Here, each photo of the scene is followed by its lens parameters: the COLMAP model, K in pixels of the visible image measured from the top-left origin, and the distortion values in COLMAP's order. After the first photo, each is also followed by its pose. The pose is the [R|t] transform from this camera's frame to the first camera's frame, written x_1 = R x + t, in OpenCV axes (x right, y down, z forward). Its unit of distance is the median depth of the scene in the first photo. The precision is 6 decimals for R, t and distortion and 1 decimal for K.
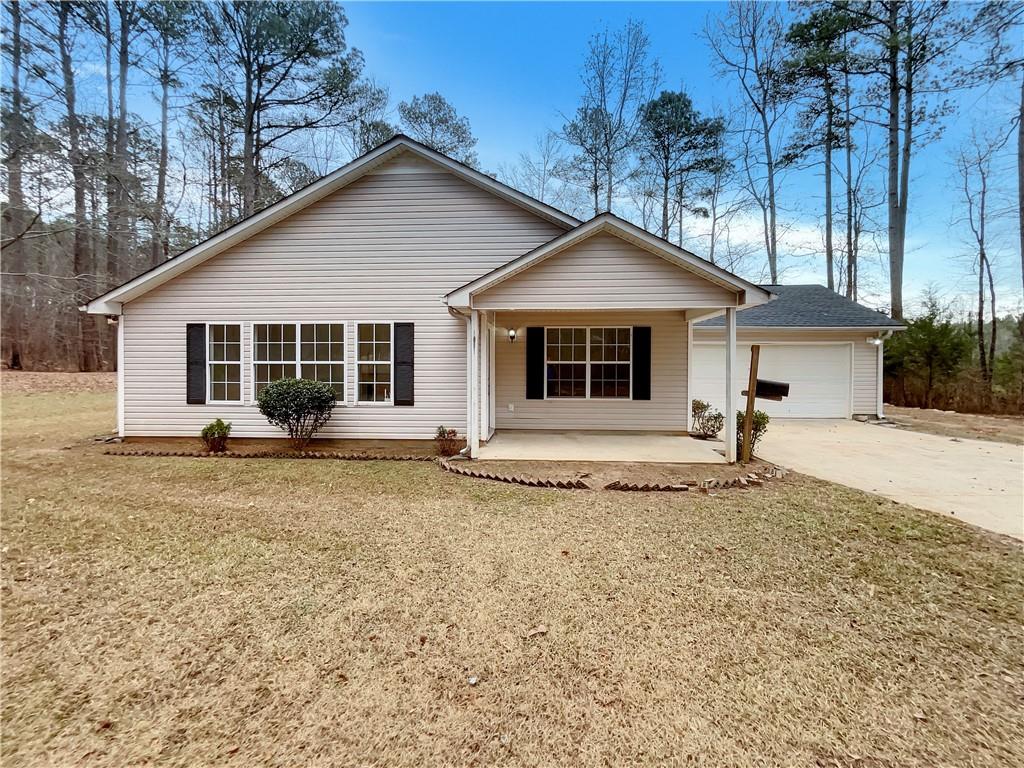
lens RADIAL K [[410.3, 0, 482.1], [0, 410.3, 364.8], [0, 0, 1]] dist [-0.002243, -0.000285]
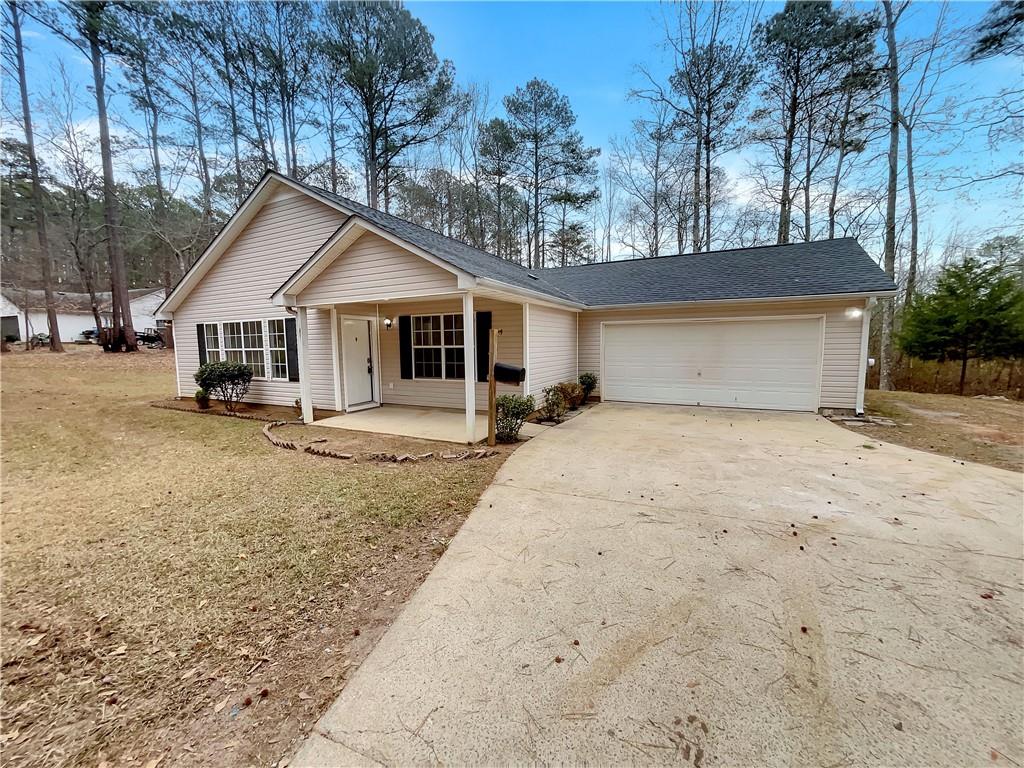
lens RADIAL K [[386.1, 0, 512.0], [0, 386.1, 384.0], [0, 0, 1]] dist [-0.001304, -0.000378]
pose [[0.920102, 0.026085, -0.390809, 0.825975], [0.011668, 0.995512, 0.093916, -0.000905], [0.391504, -0.090972, 0.915668, 0.124219]]
